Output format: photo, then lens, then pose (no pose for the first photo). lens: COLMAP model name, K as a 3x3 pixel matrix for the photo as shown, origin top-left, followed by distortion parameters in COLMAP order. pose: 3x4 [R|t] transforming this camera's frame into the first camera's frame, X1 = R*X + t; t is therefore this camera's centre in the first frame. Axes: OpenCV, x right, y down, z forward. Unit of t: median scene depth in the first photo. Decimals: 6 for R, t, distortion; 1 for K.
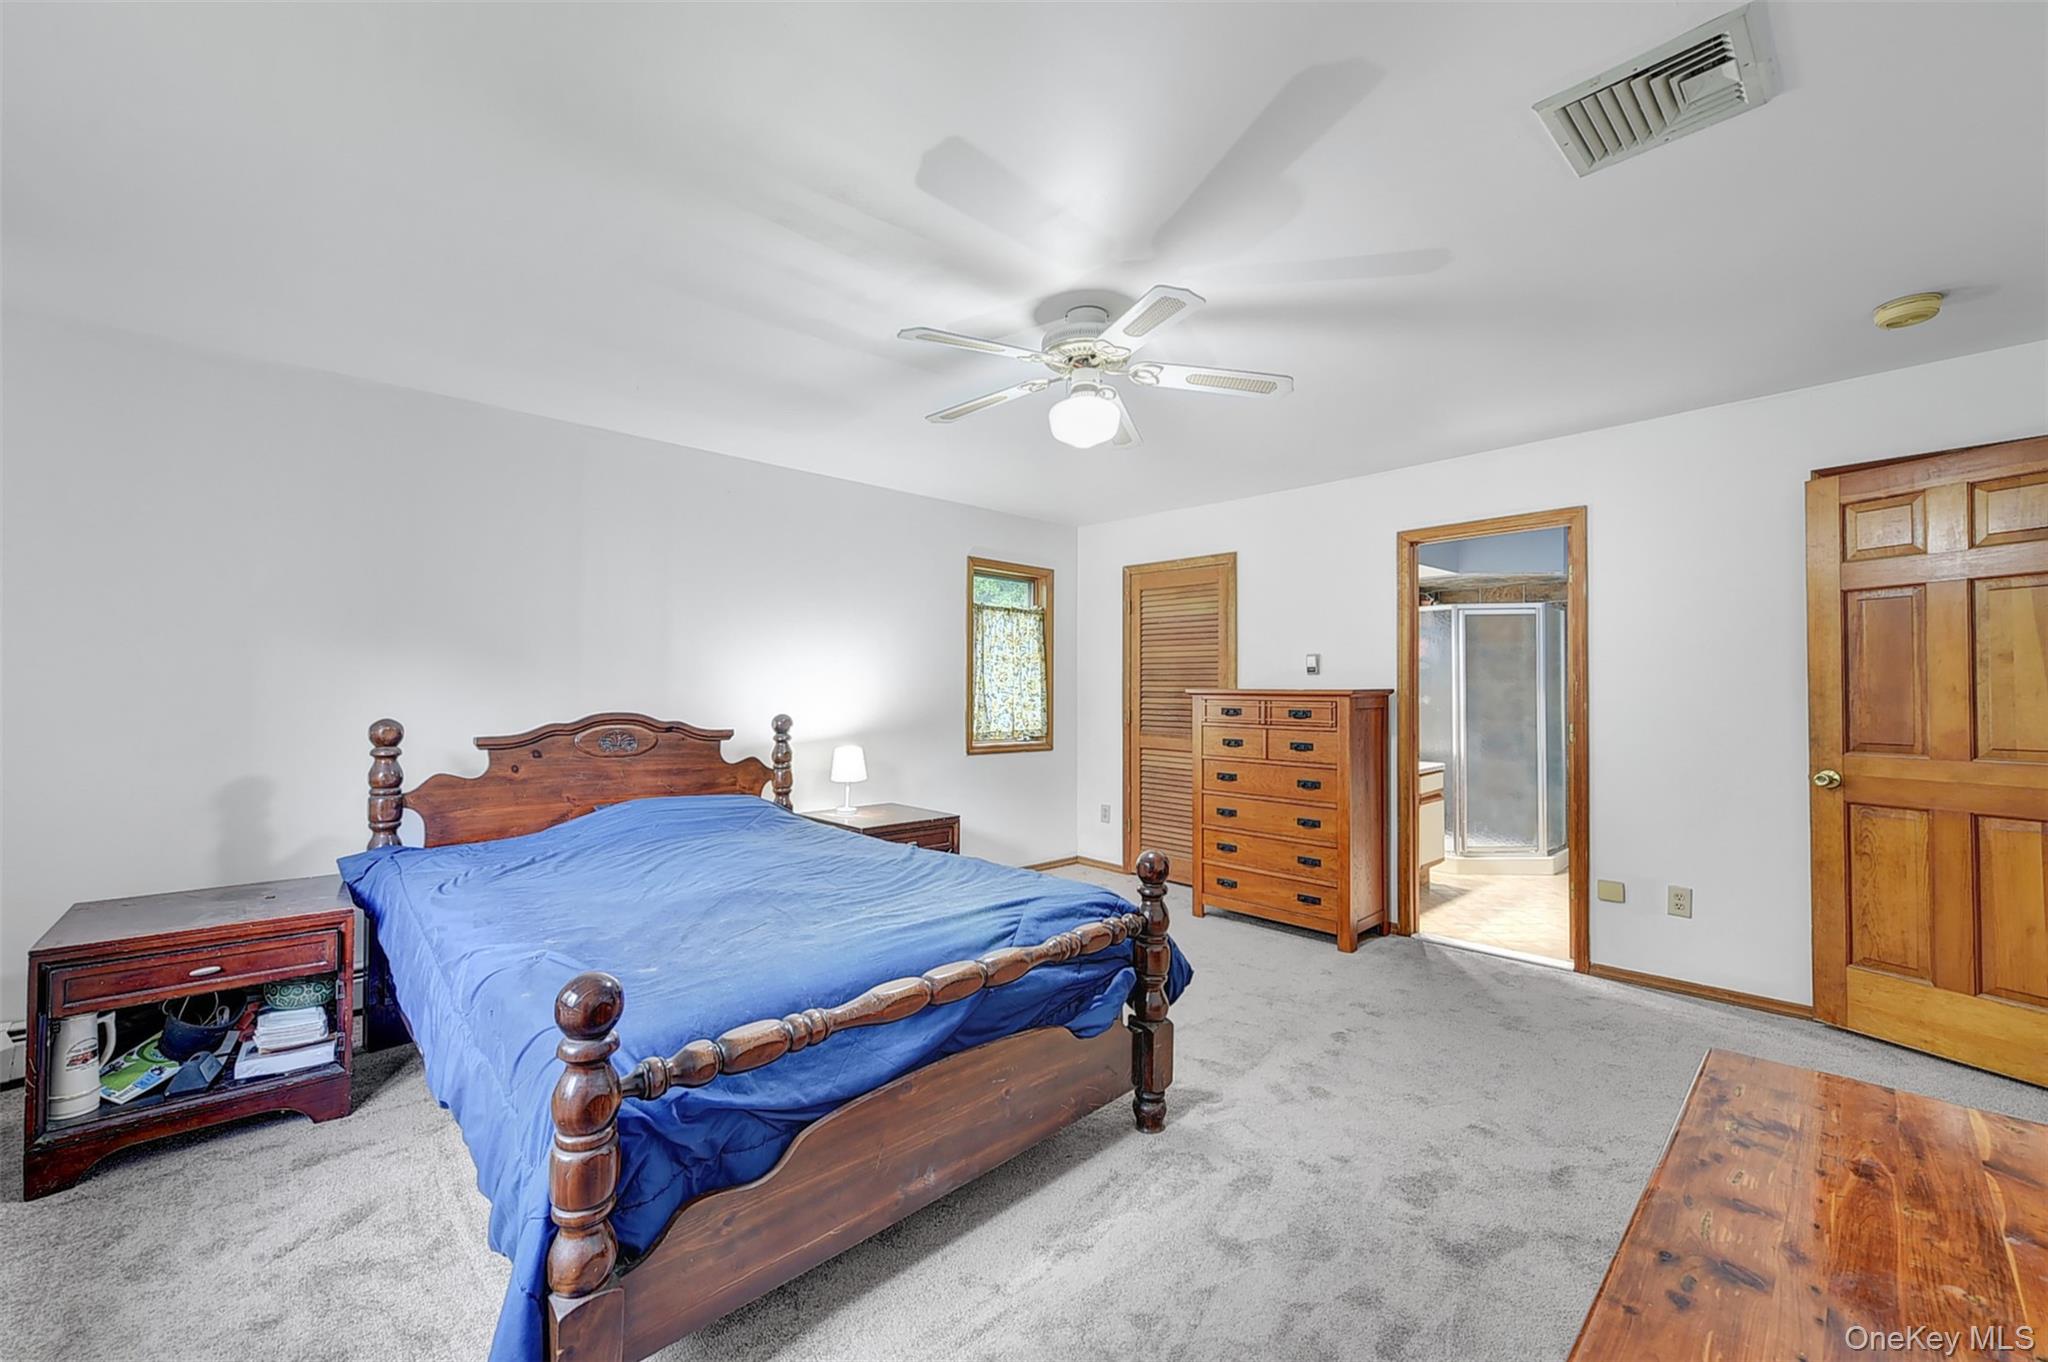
lens RADIAL K [[818.8, 0, 1024.1], [0, 818.8, 683.7], [0, 0, 1]] dist [0.006620, -0.000722]
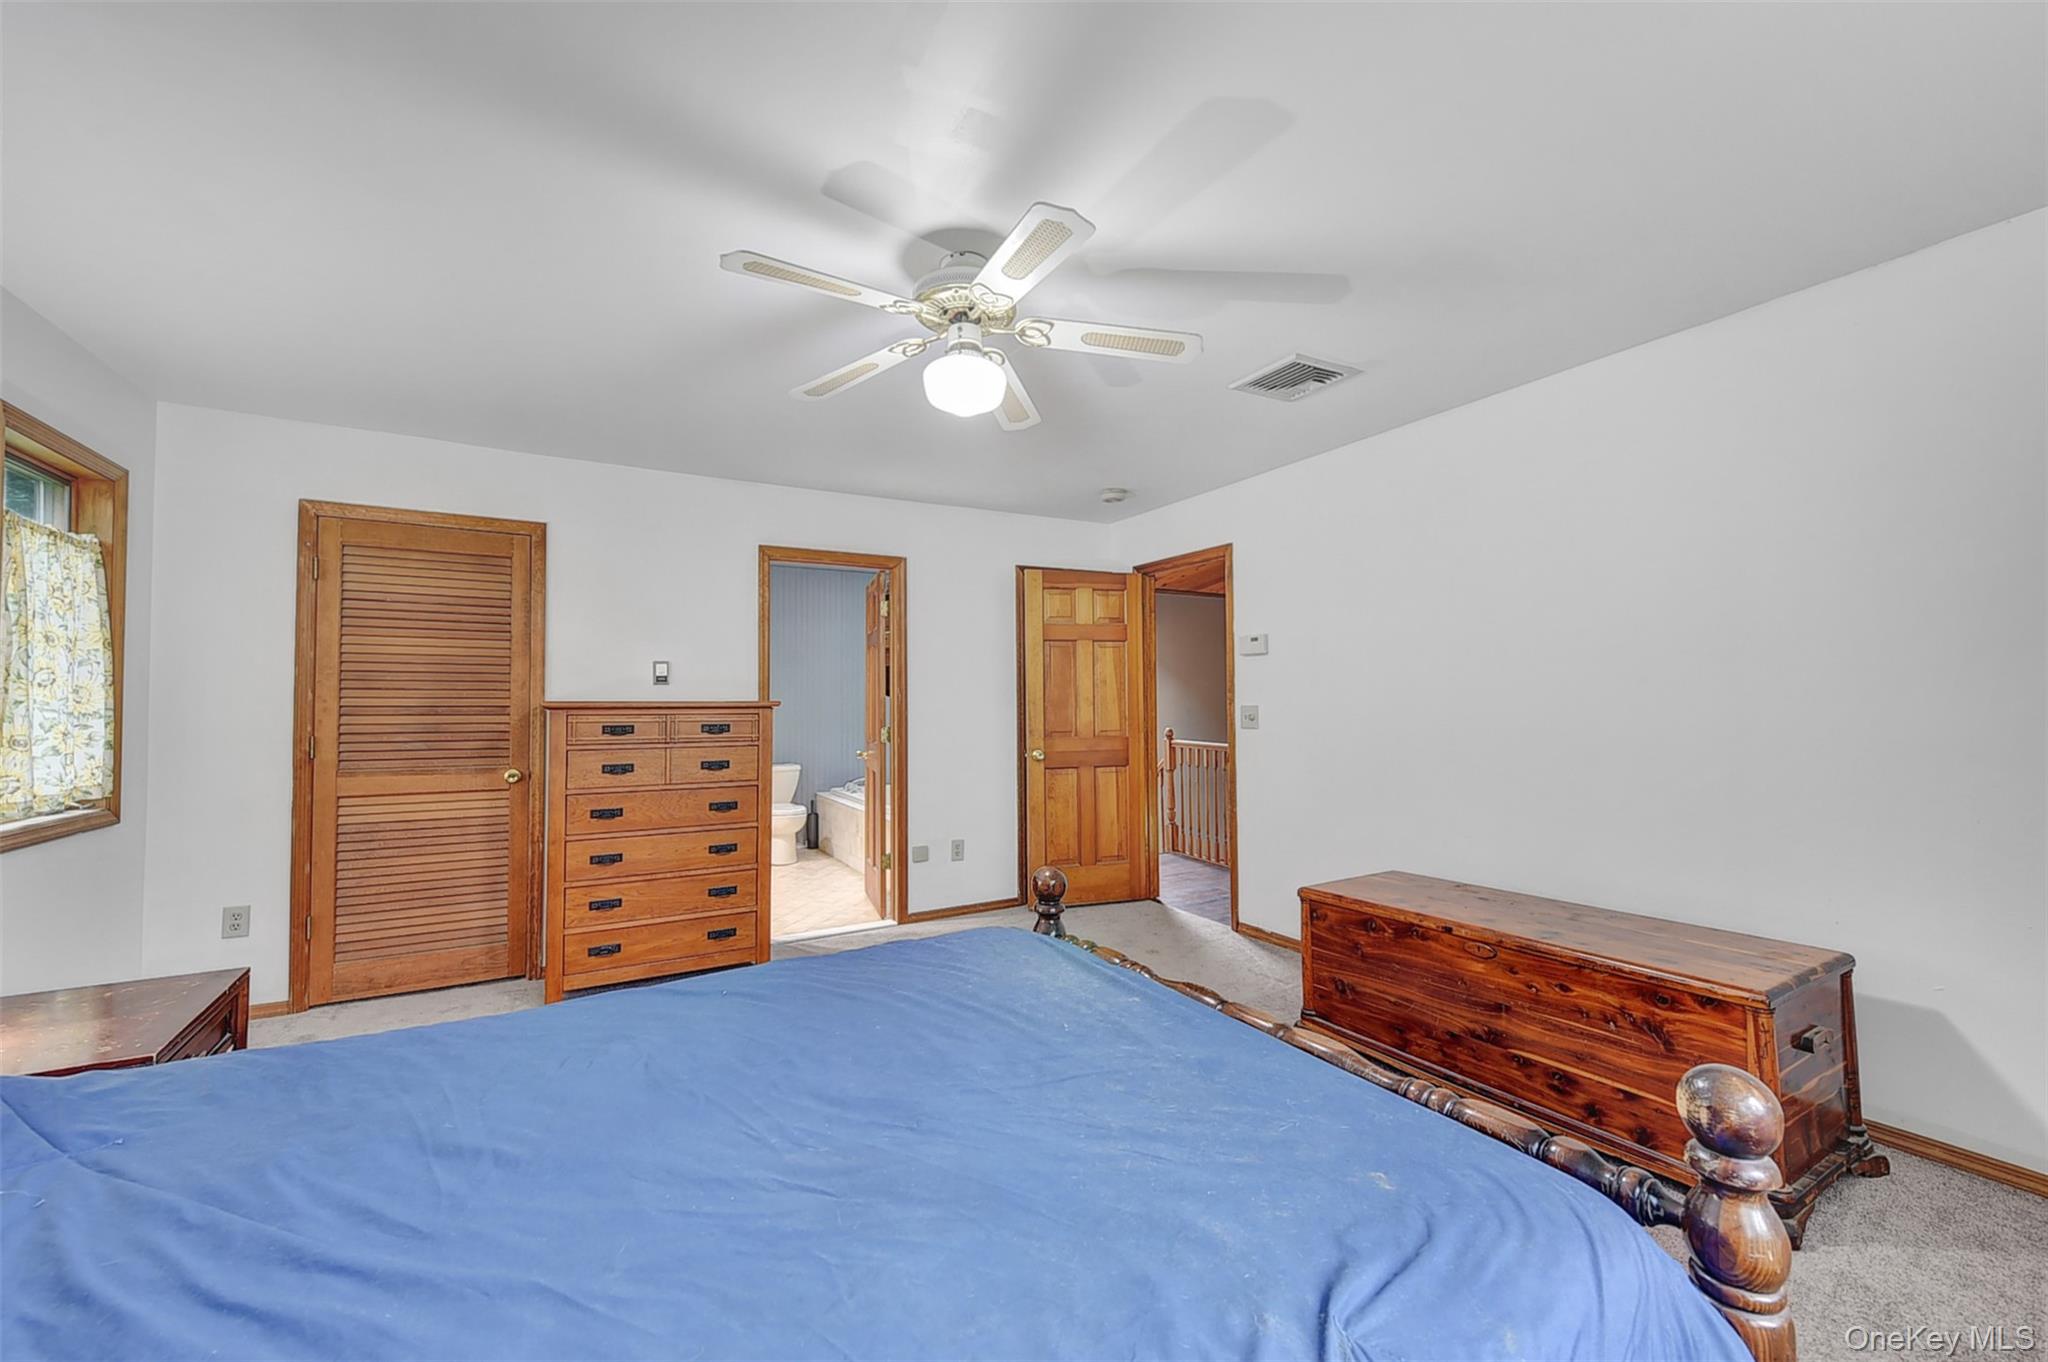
lens RADIAL K [[818.8, 0, 1018.3], [0, 818.8, 677.1], [0, 0, 1]] dist [0.006620, -0.000722]
pose [[0.245563, 0.026077, 0.969030, -0.422295], [-0.002776, 0.999653, -0.026197, 0.002909], [-0.969377, 0.003743, 0.245550, 0.426392]]
